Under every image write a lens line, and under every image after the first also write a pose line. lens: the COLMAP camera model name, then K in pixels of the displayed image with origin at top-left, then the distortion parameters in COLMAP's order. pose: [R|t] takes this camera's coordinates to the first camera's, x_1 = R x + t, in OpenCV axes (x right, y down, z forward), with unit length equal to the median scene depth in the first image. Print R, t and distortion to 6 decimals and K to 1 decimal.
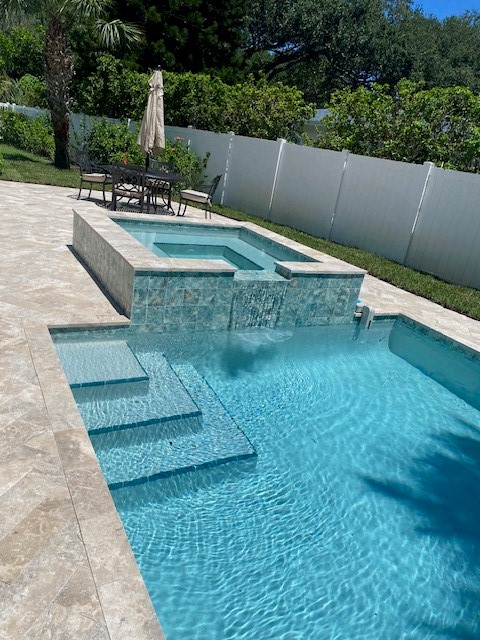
lens RADIAL K [[487.4, 0, 242.9], [0, 487.4, 322.2], [0, 0, 1]] dist [0.014629, -0.013565]
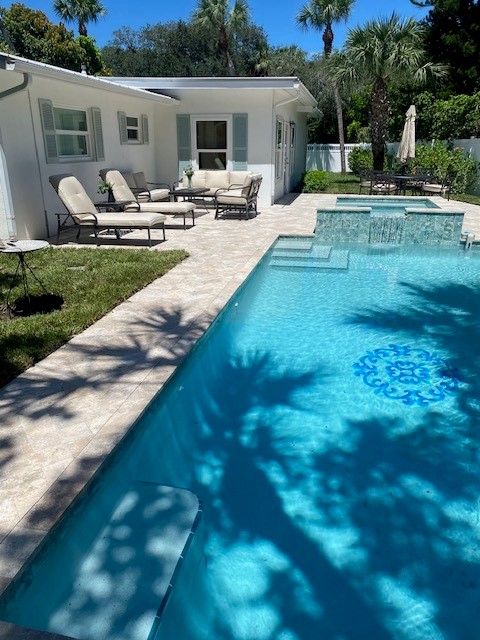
lens RADIAL K [[487.4, 0, 236.5], [0, 487.4, 323.2], [0, 0, 1]] dist [0.014629, -0.013565]
pose [[0.750281, 0.074661, -0.656890, 0.796182], [-0.110838, 0.993745, -0.013648, 0.380492], [0.651762, 0.083048, 0.753863, -0.701181]]
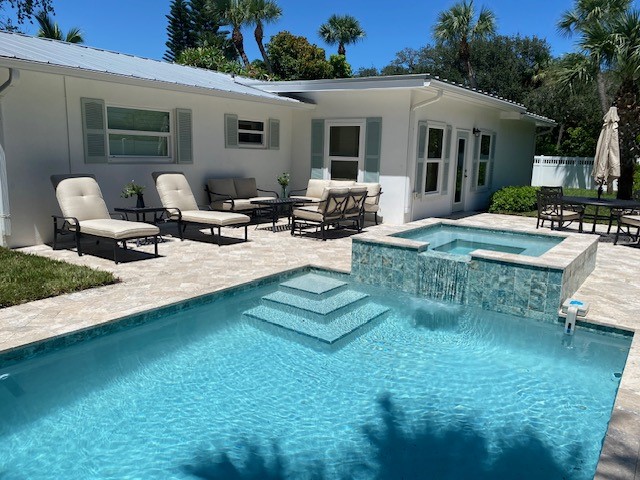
lens RADIAL K [[487.4, 0, 323.2], [0, 487.4, 235.2], [0, 0, 1]] dist [0.014629, -0.013565]
pose [[0.426244, 0.009837, -0.904555, 0.929174], [-0.272451, 0.954906, -0.118000, 0.076744], [0.862604, 0.296744, 0.409704, 0.203782]]
